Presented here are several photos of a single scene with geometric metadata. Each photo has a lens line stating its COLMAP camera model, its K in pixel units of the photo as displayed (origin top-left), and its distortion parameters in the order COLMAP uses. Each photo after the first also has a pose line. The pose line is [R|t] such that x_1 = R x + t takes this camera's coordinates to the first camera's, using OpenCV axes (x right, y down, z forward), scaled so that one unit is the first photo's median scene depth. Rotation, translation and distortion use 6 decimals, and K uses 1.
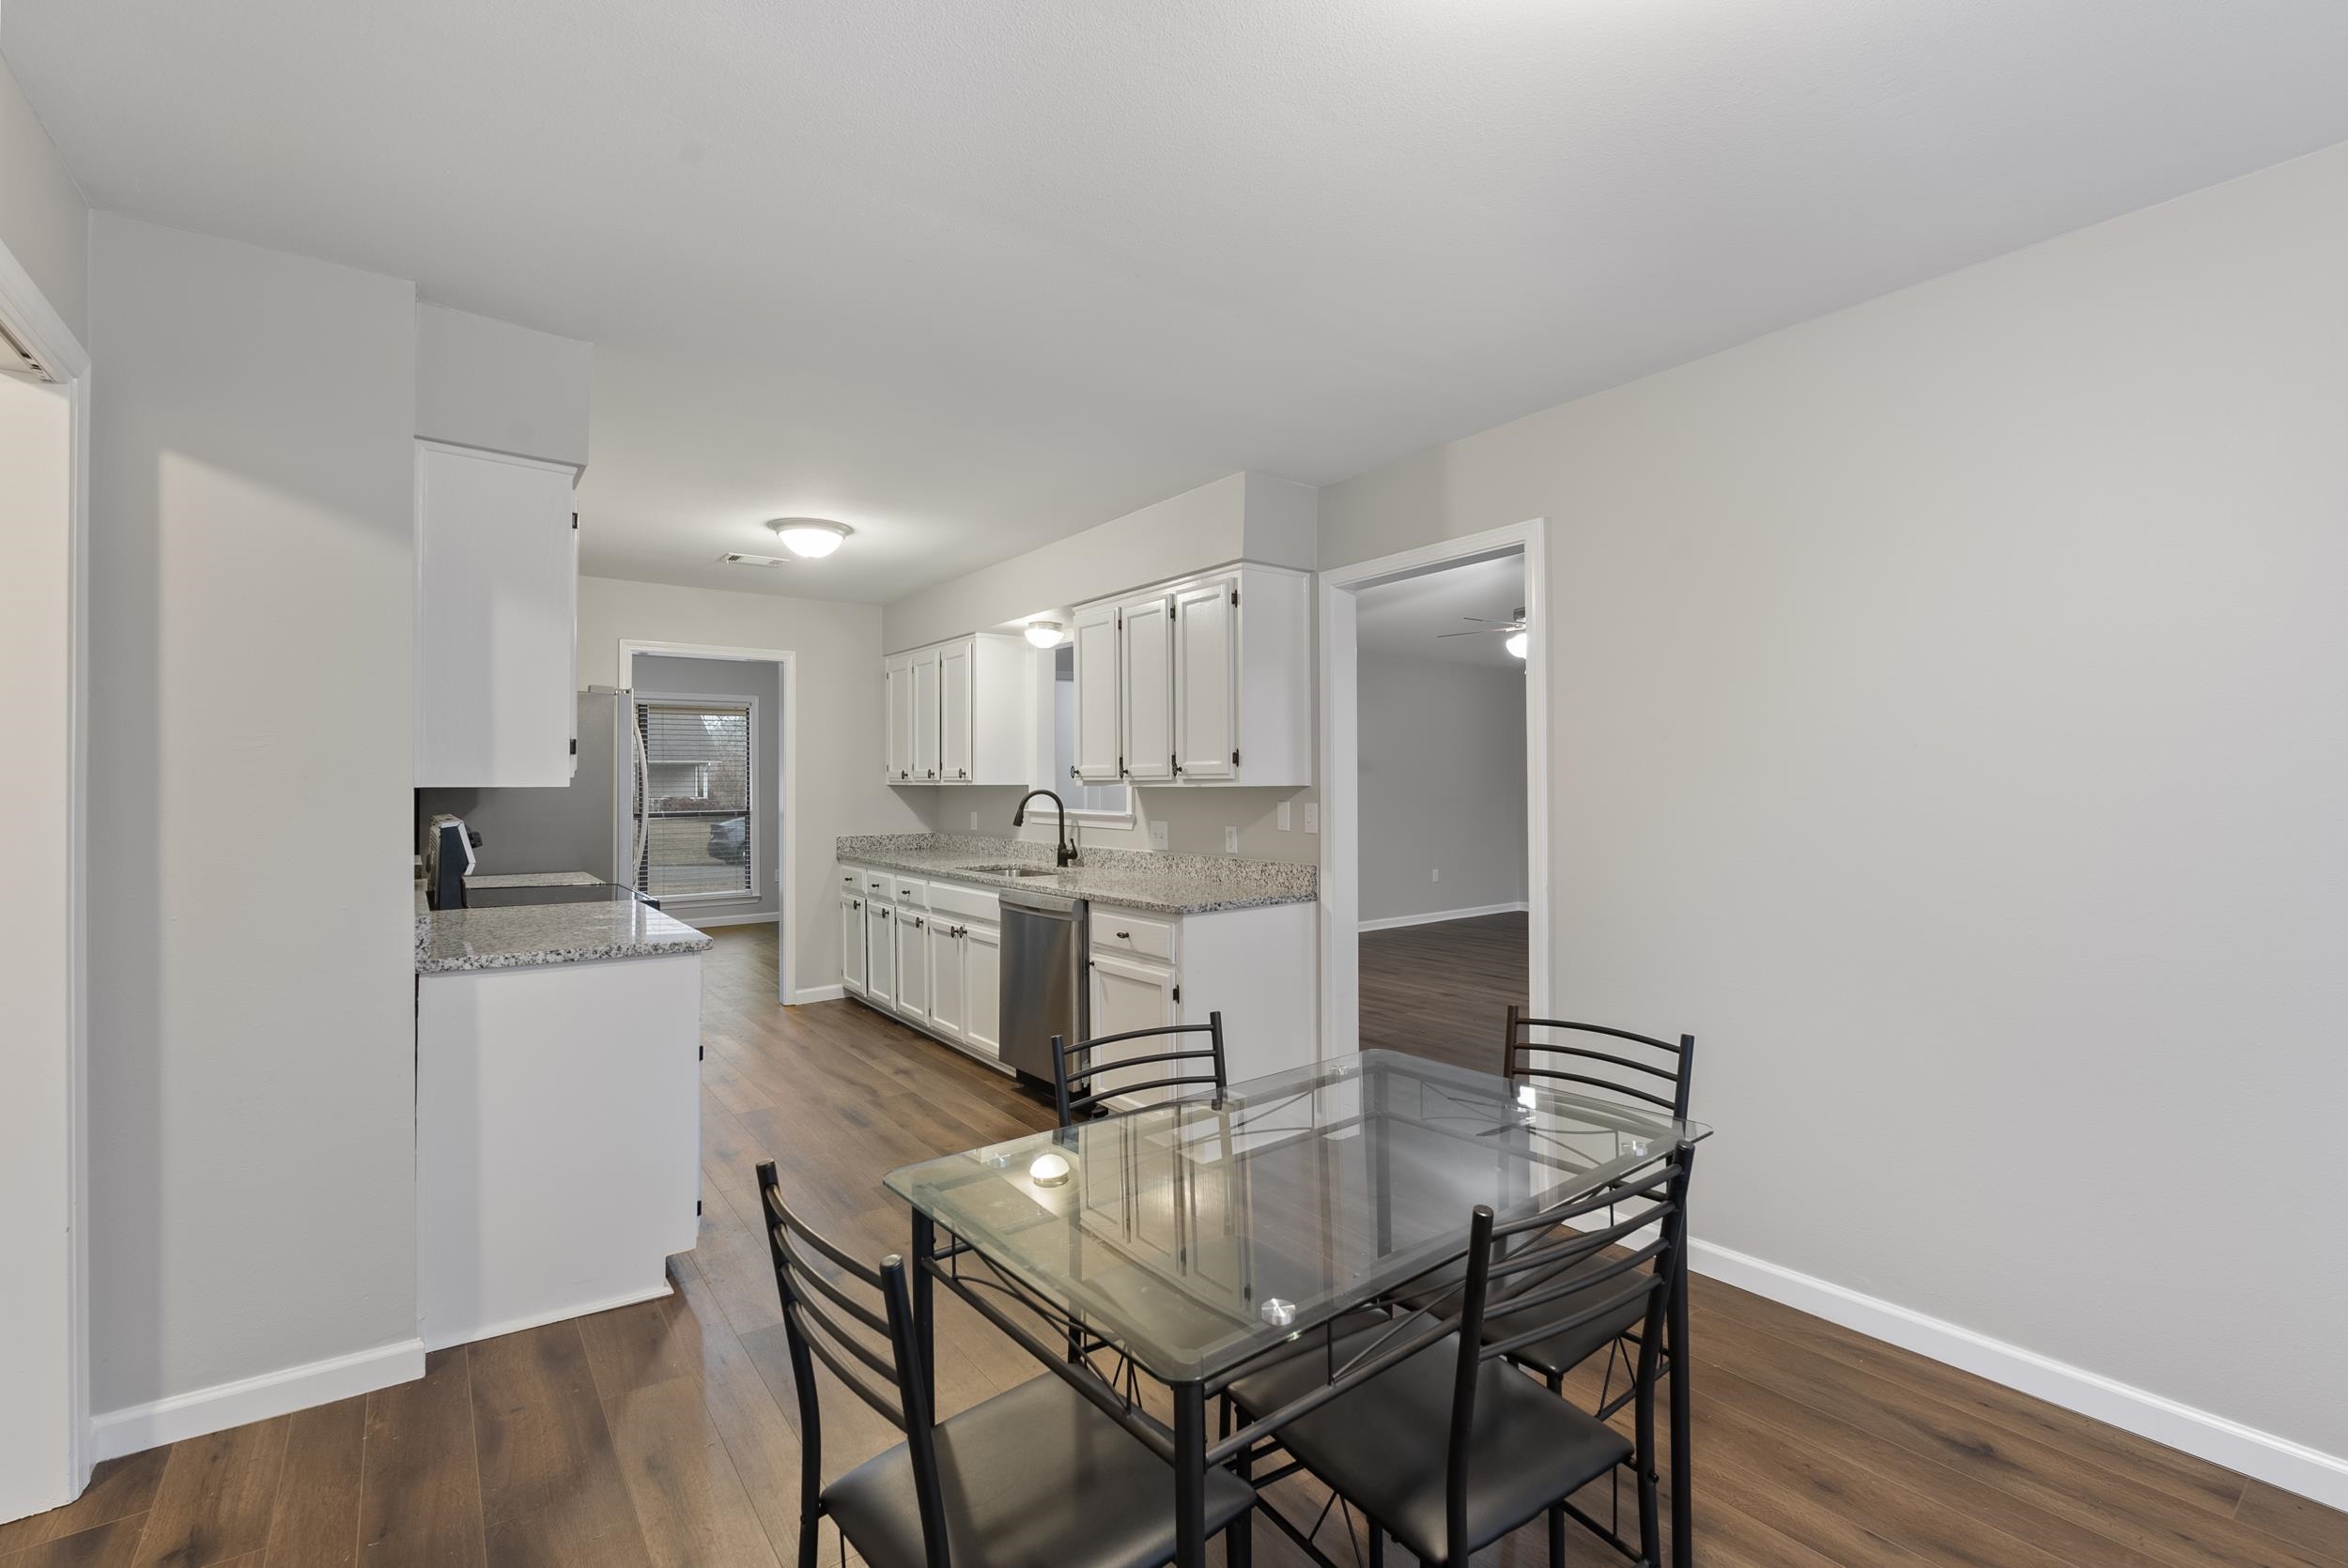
lens RADIAL K [[1037.7, 0, 1169.5], [0, 1037.7, 785.1], [0, 0, 1]] dist [-0.003709, 0.000166]
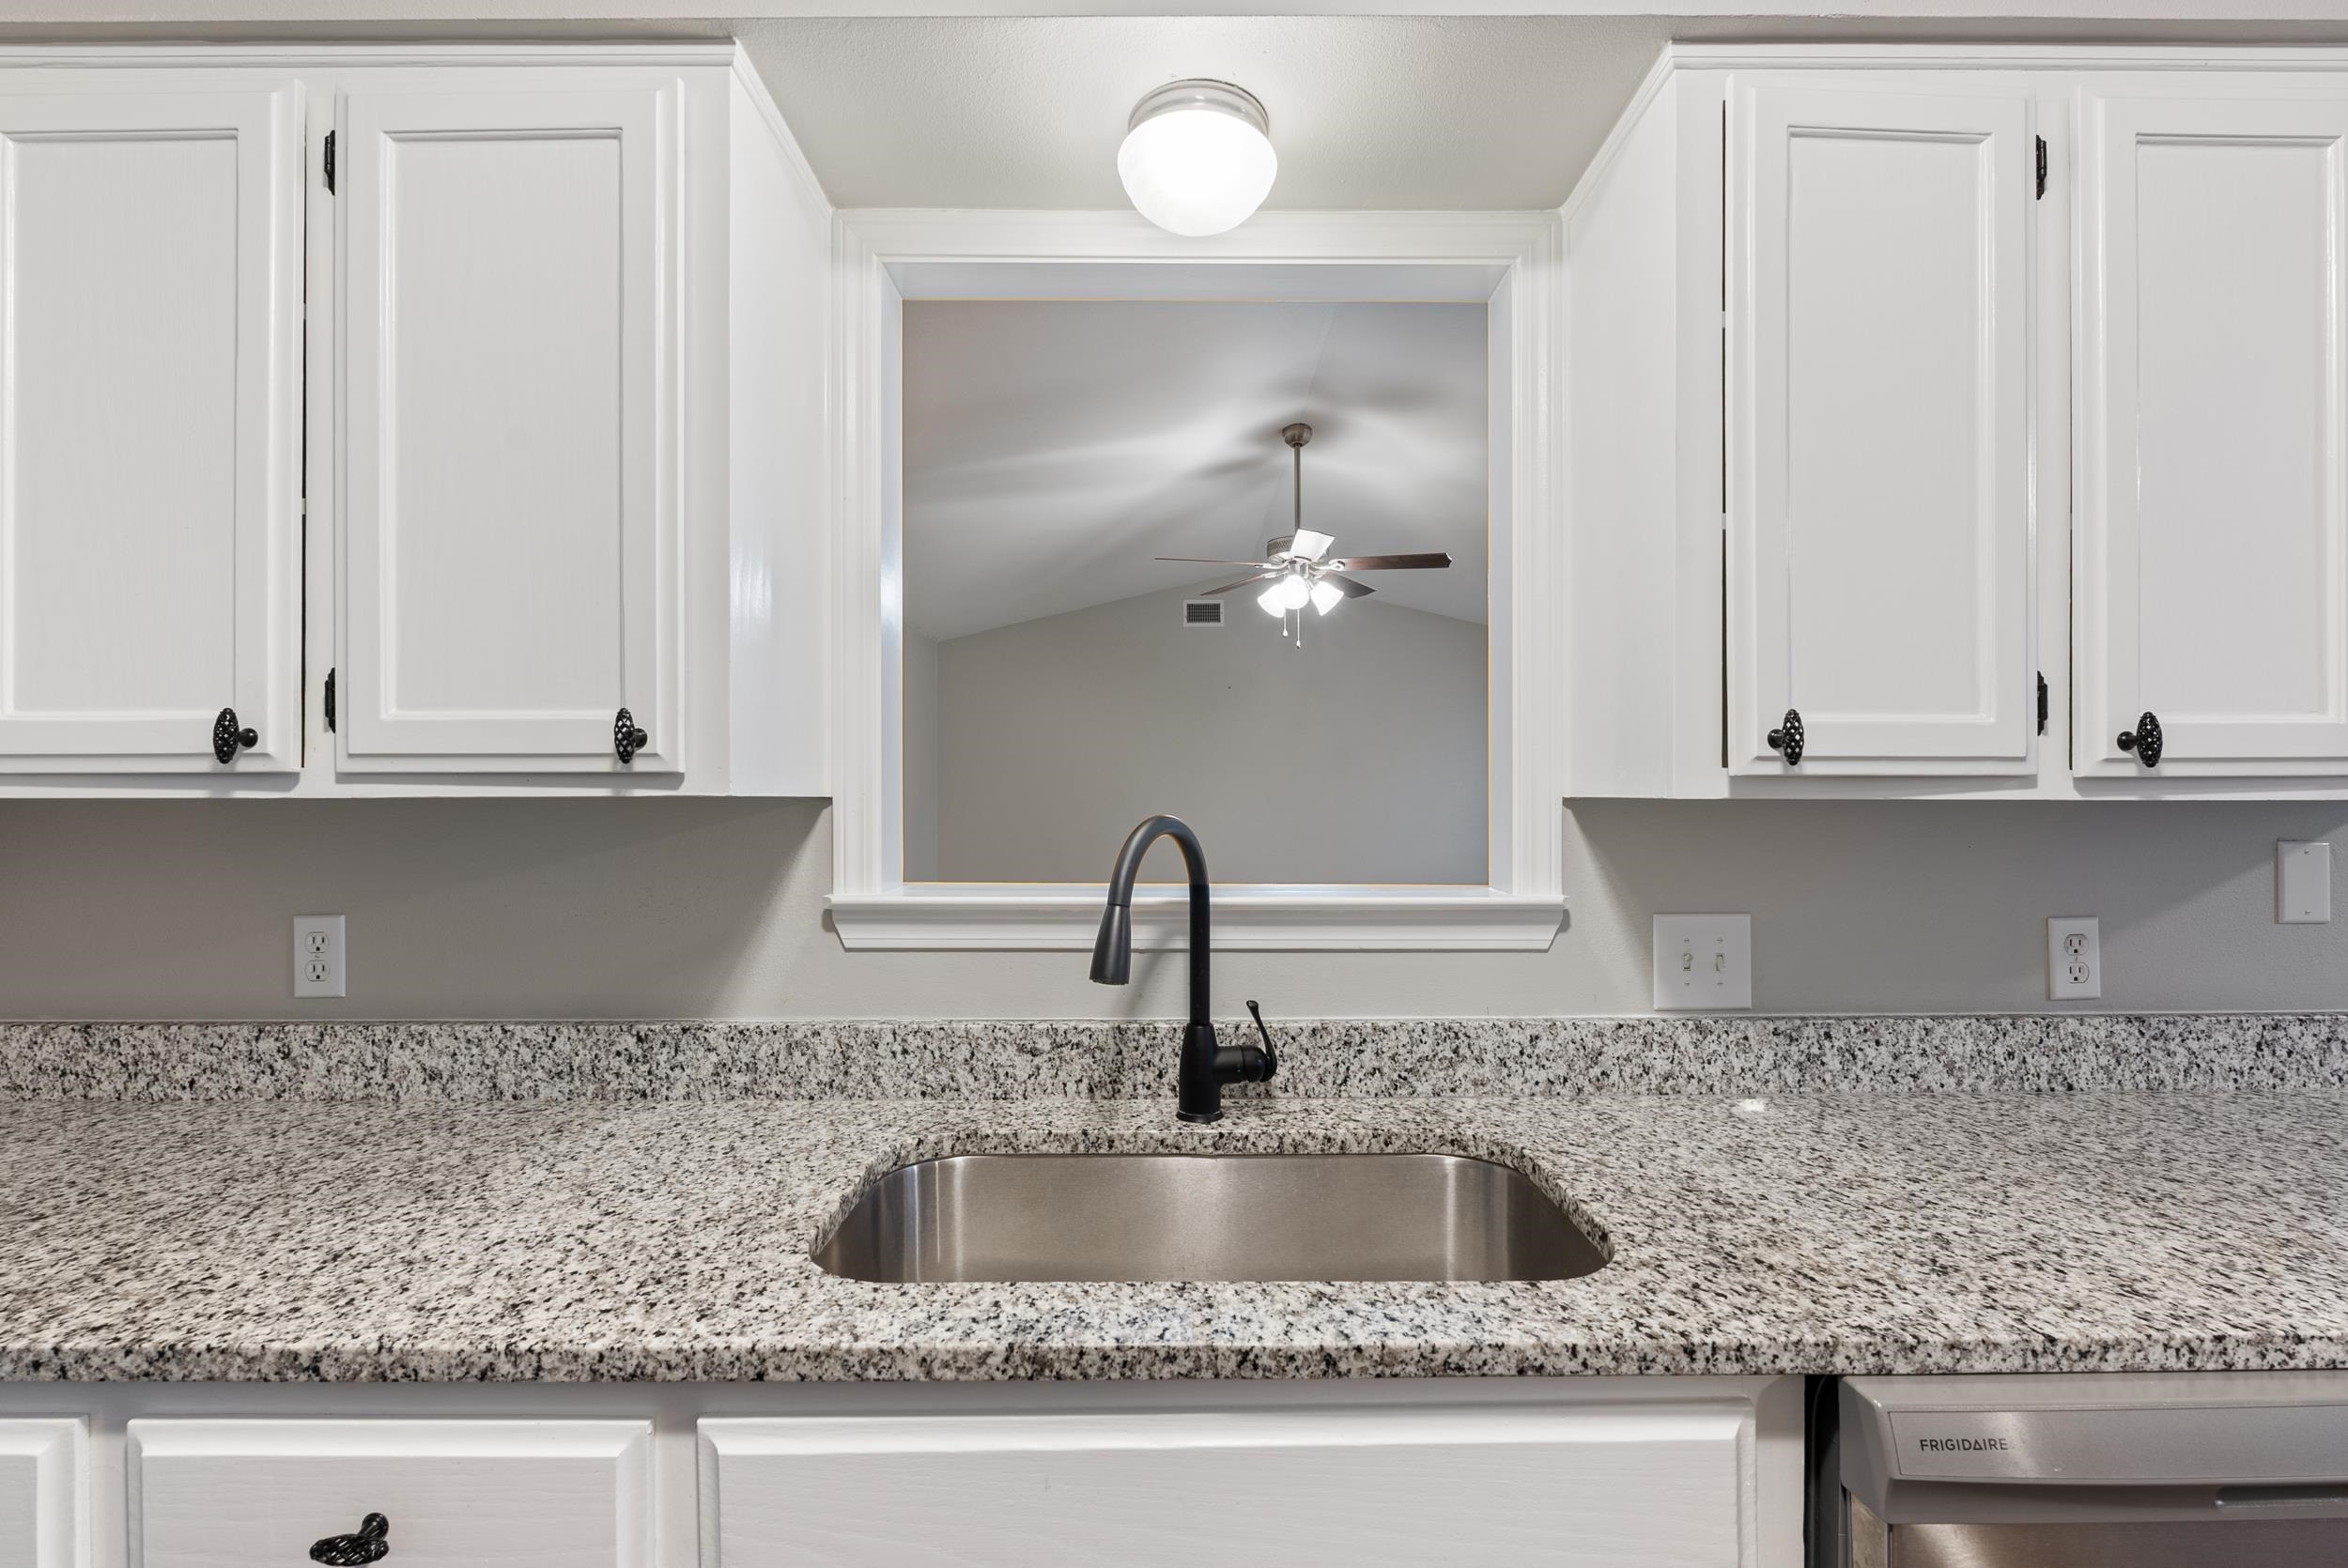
lens RADIAL K [[1037.7, 0, 1171.2], [0, 1037.7, 797.1], [0, 0, 1]] dist [-0.003709, 0.000166]
pose [[0.586450, 0.006576, 0.809959, -0.324232], [0.001981, 0.999952, -0.009553, 0.002523], [-0.809983, 0.007207, 0.586409, 0.876521]]
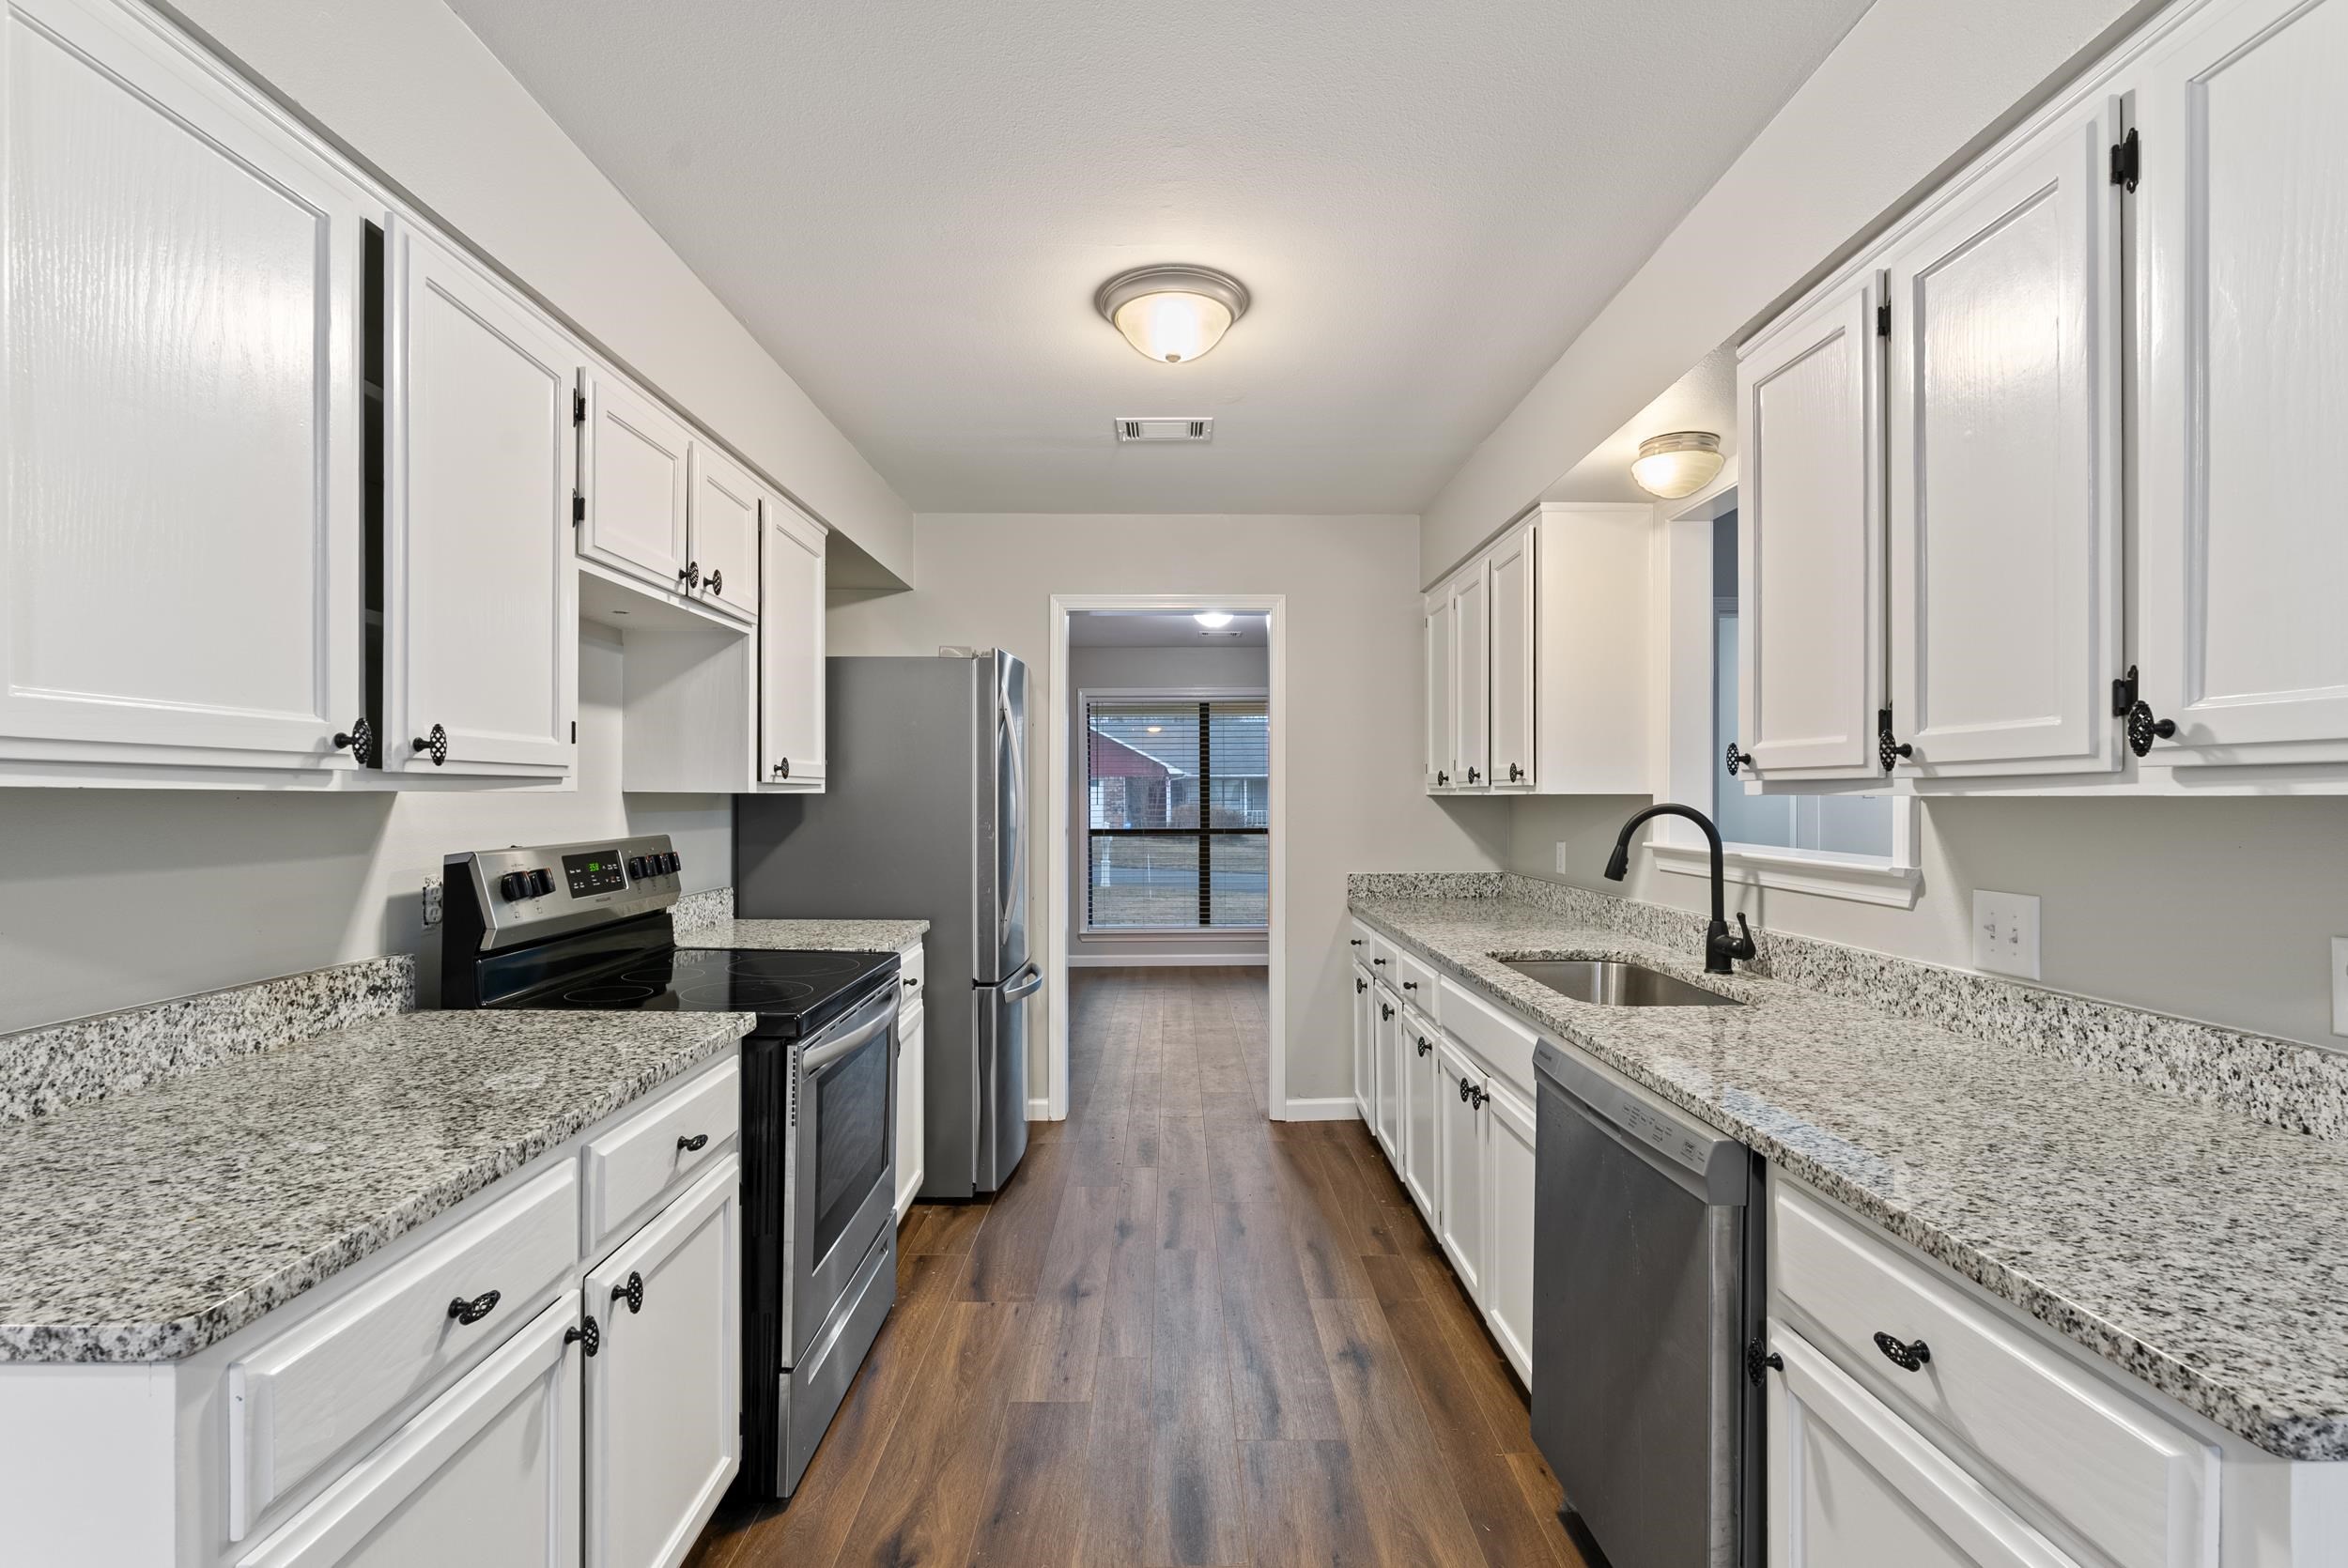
lens RADIAL K [[1037.7, 0, 1176.6], [0, 1037.7, 797.3], [0, 0, 1]] dist [-0.003709, 0.000166]
pose [[0.811236, 0.004042, -0.584704, -0.030851], [-0.004982, 0.999988, 0.000001, 0.002826], [0.584697, 0.002912, 0.811247, 0.501107]]
